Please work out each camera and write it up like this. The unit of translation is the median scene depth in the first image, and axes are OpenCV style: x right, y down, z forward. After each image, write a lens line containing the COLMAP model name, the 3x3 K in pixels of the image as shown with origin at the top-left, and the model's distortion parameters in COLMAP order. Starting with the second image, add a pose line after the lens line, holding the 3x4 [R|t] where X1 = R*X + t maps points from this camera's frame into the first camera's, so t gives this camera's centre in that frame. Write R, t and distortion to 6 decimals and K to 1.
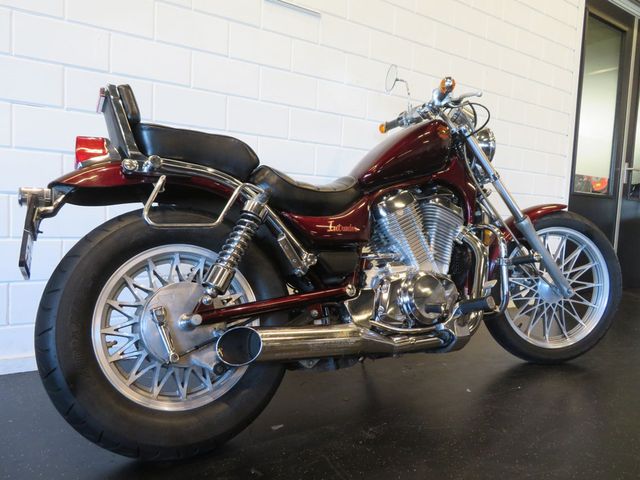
lens RADIAL K [[458.8, 0, 320.0], [0, 458.8, 240.0], [0, 0, 1]] dist [-0.010418, 0.004005]
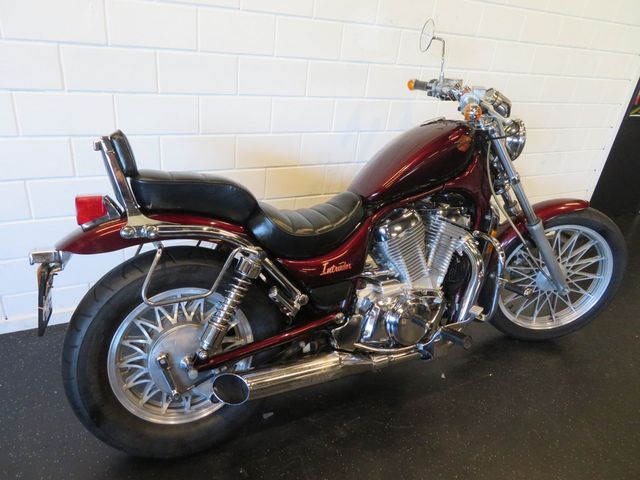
lens RADIAL K [[458.8, 0, 320.0], [0, 458.8, 240.0], [0, 0, 1]] dist [-0.010418, 0.004005]
pose [[0.993439, 0.099446, -0.056483, 0.059228], [-0.071106, 0.923889, 0.375996, -0.433120], [0.089575, -0.369512, 0.924898, 0.053949]]
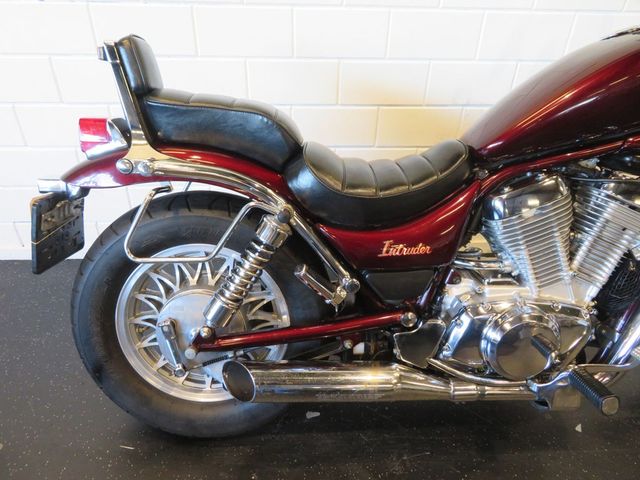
lens RADIAL K [[458.8, 0, 320.0], [0, 458.8, 240.0], [0, 0, 1]] dist [-0.010418, 0.004005]
pose [[0.872449, 0.253986, -0.417522, 0.207177], [-0.023295, 0.874984, 0.483591, -0.346625], [0.488150, -0.412183, 0.769295, 0.363791]]
